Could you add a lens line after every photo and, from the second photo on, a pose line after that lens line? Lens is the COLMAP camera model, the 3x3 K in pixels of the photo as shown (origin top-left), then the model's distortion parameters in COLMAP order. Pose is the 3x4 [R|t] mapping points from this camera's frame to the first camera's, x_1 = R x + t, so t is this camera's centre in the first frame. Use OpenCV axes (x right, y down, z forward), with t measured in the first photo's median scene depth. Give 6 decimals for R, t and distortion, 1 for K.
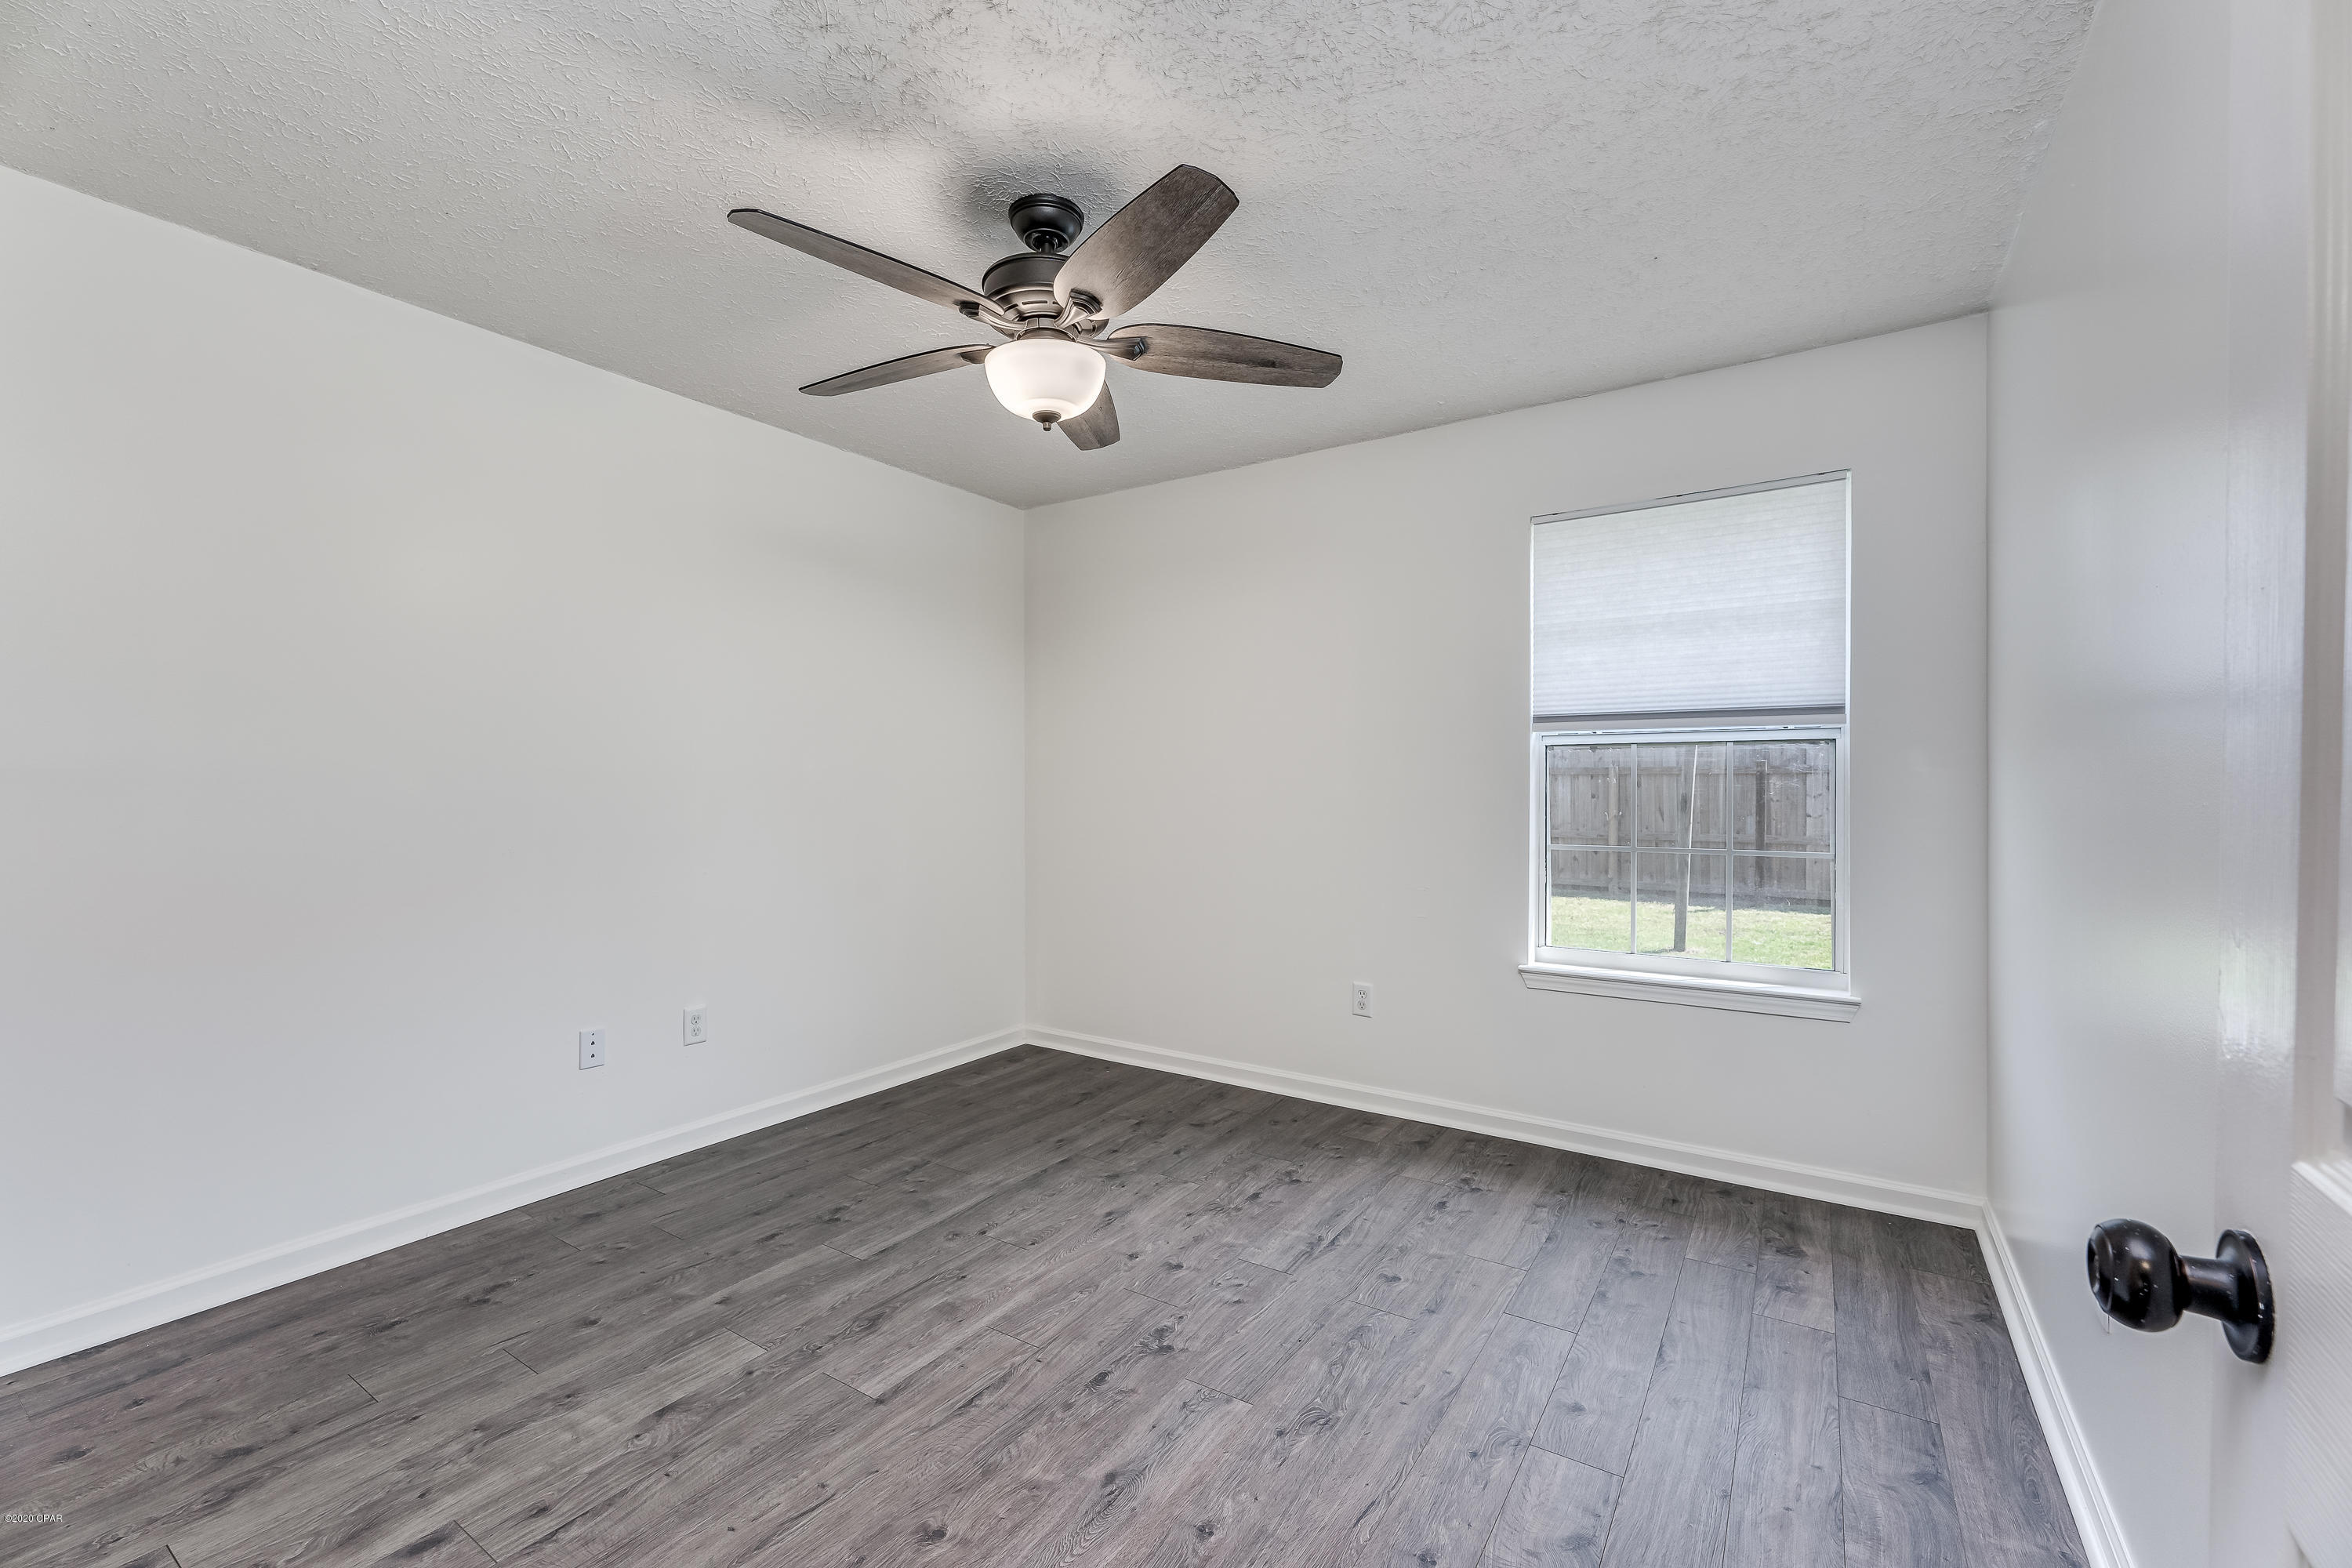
lens RADIAL K [[974.6, 0, 1169.5], [0, 974.6, 805.7], [0, 0, 1]] dist [-0.000134, -0.000514]
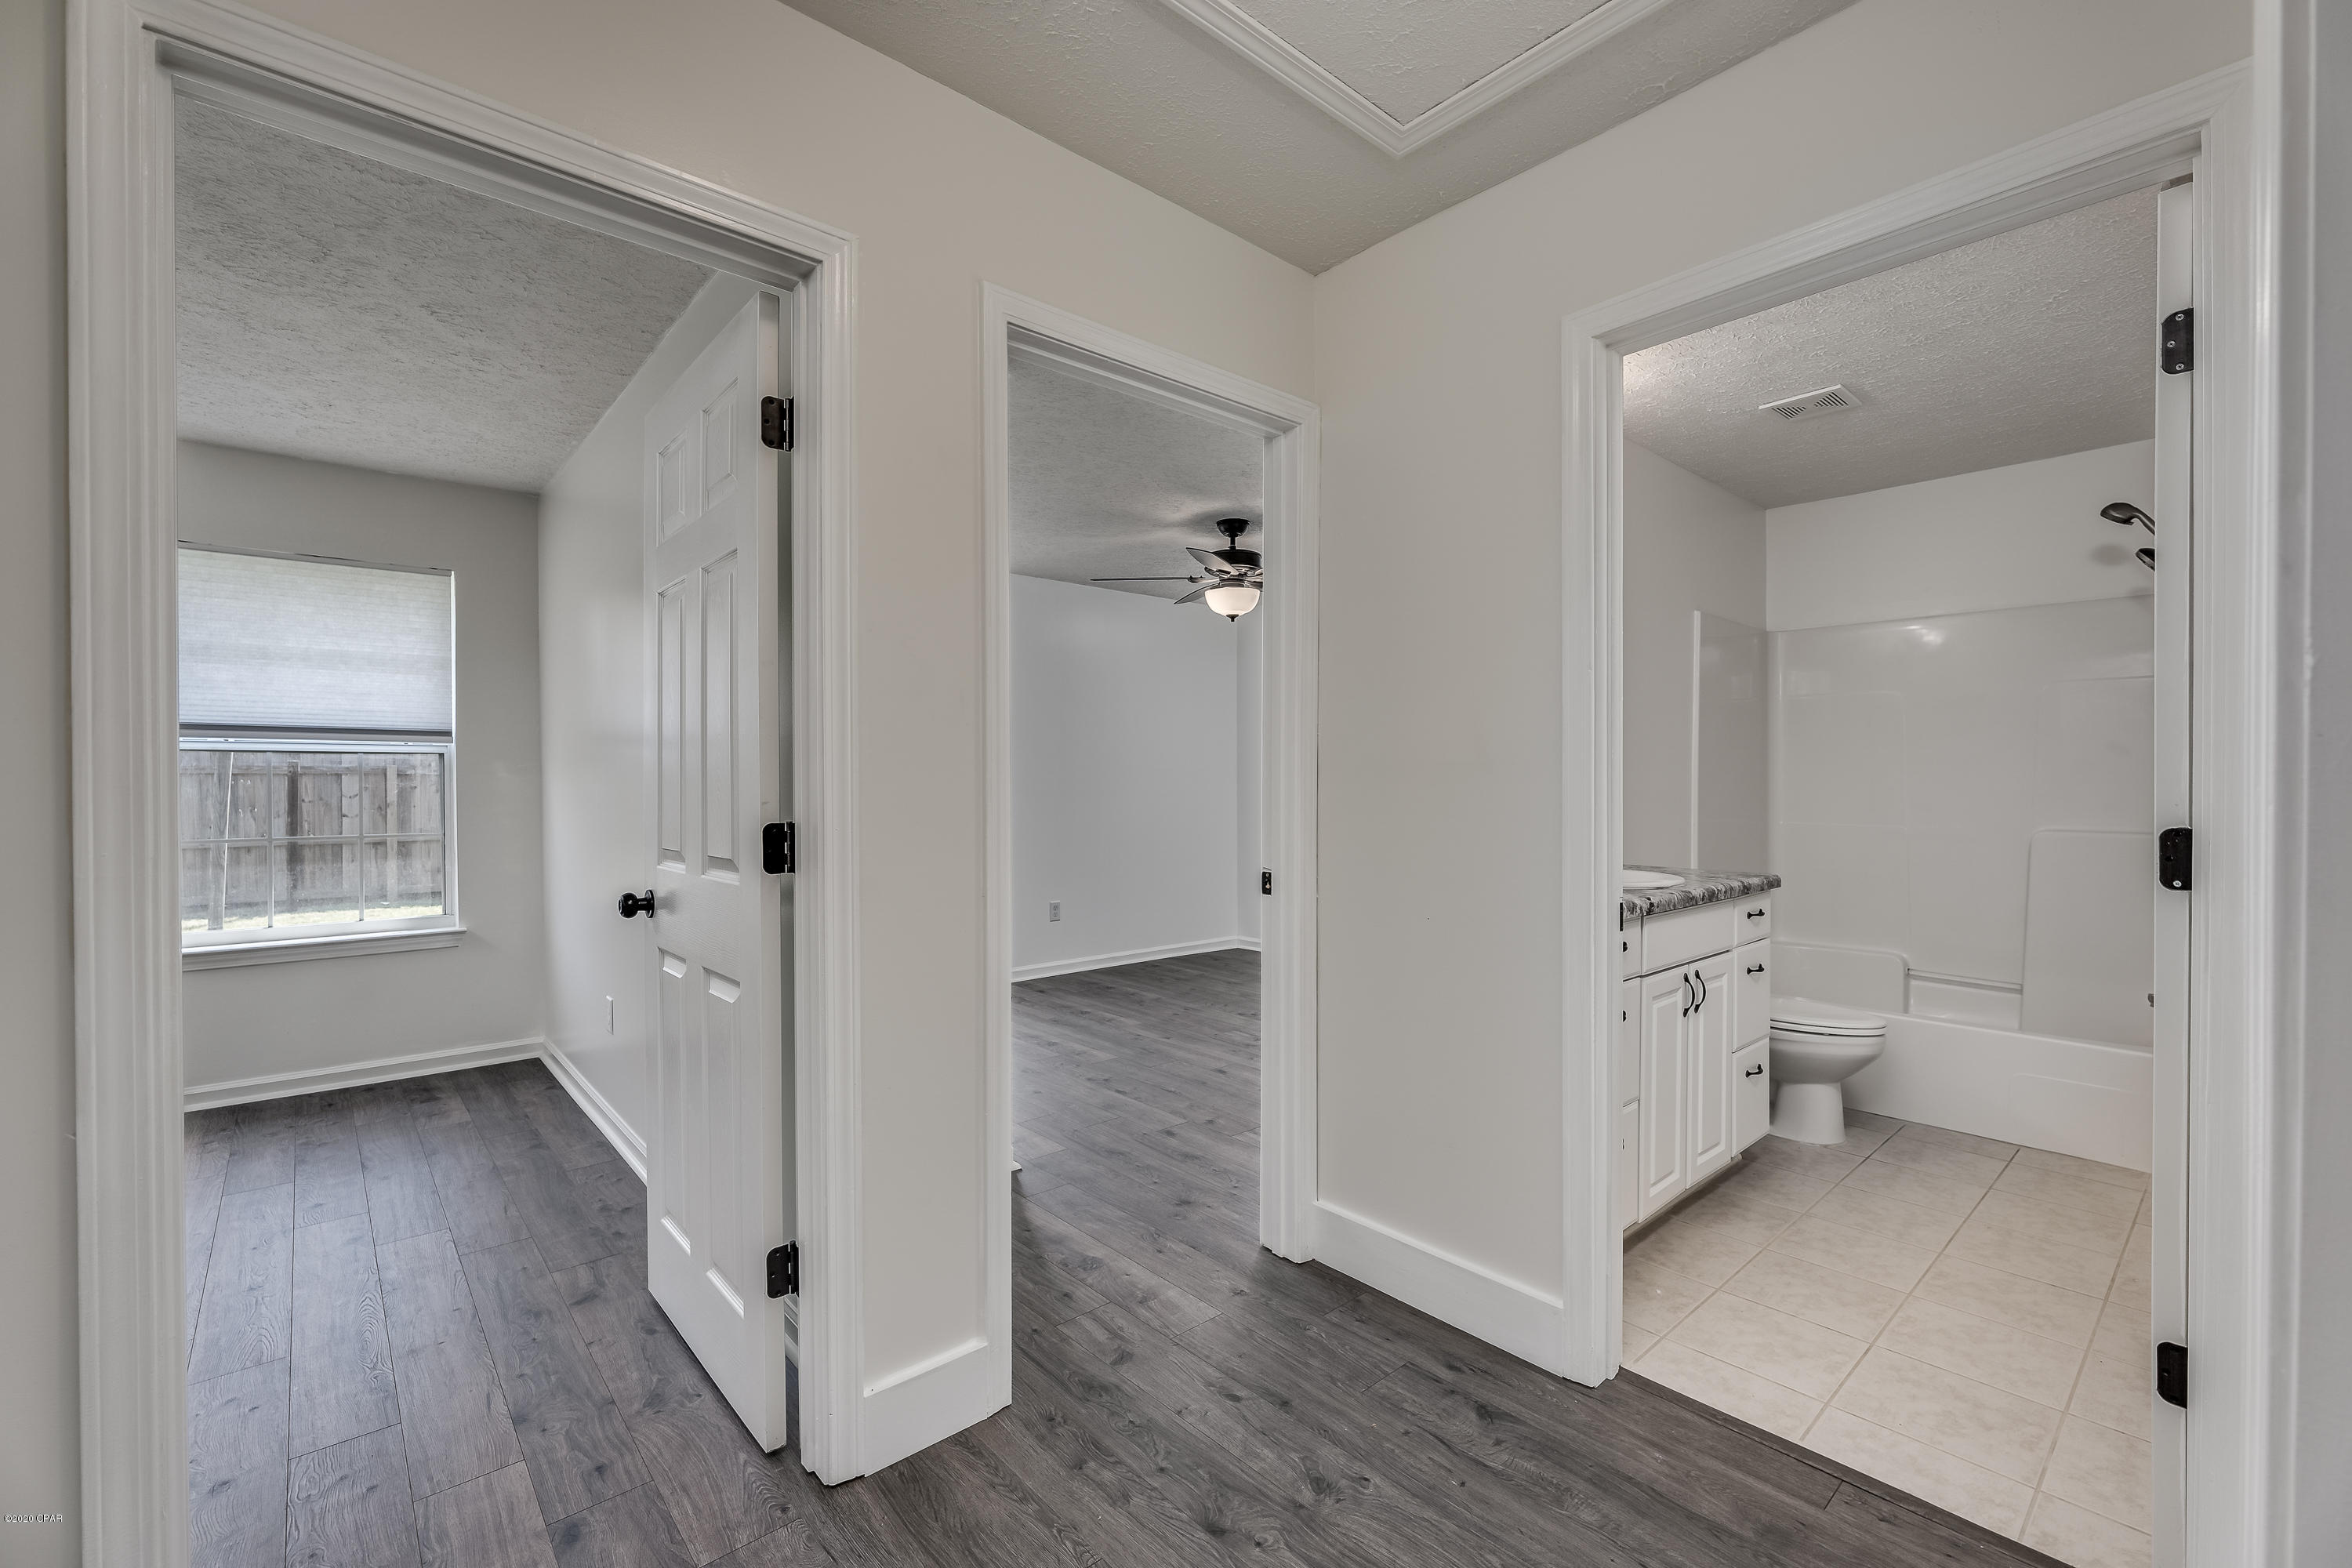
lens RADIAL K [[974.6, 0, 1176.9], [0, 974.6, 788.3], [0, 0, 1]] dist [-0.000134, -0.000514]
pose [[0.255386, 0.001104, 0.966839, -0.434479], [0.017812, 0.999824, -0.005847, 0.010898], [-0.966675, 0.018714, 0.255322, -0.416726]]
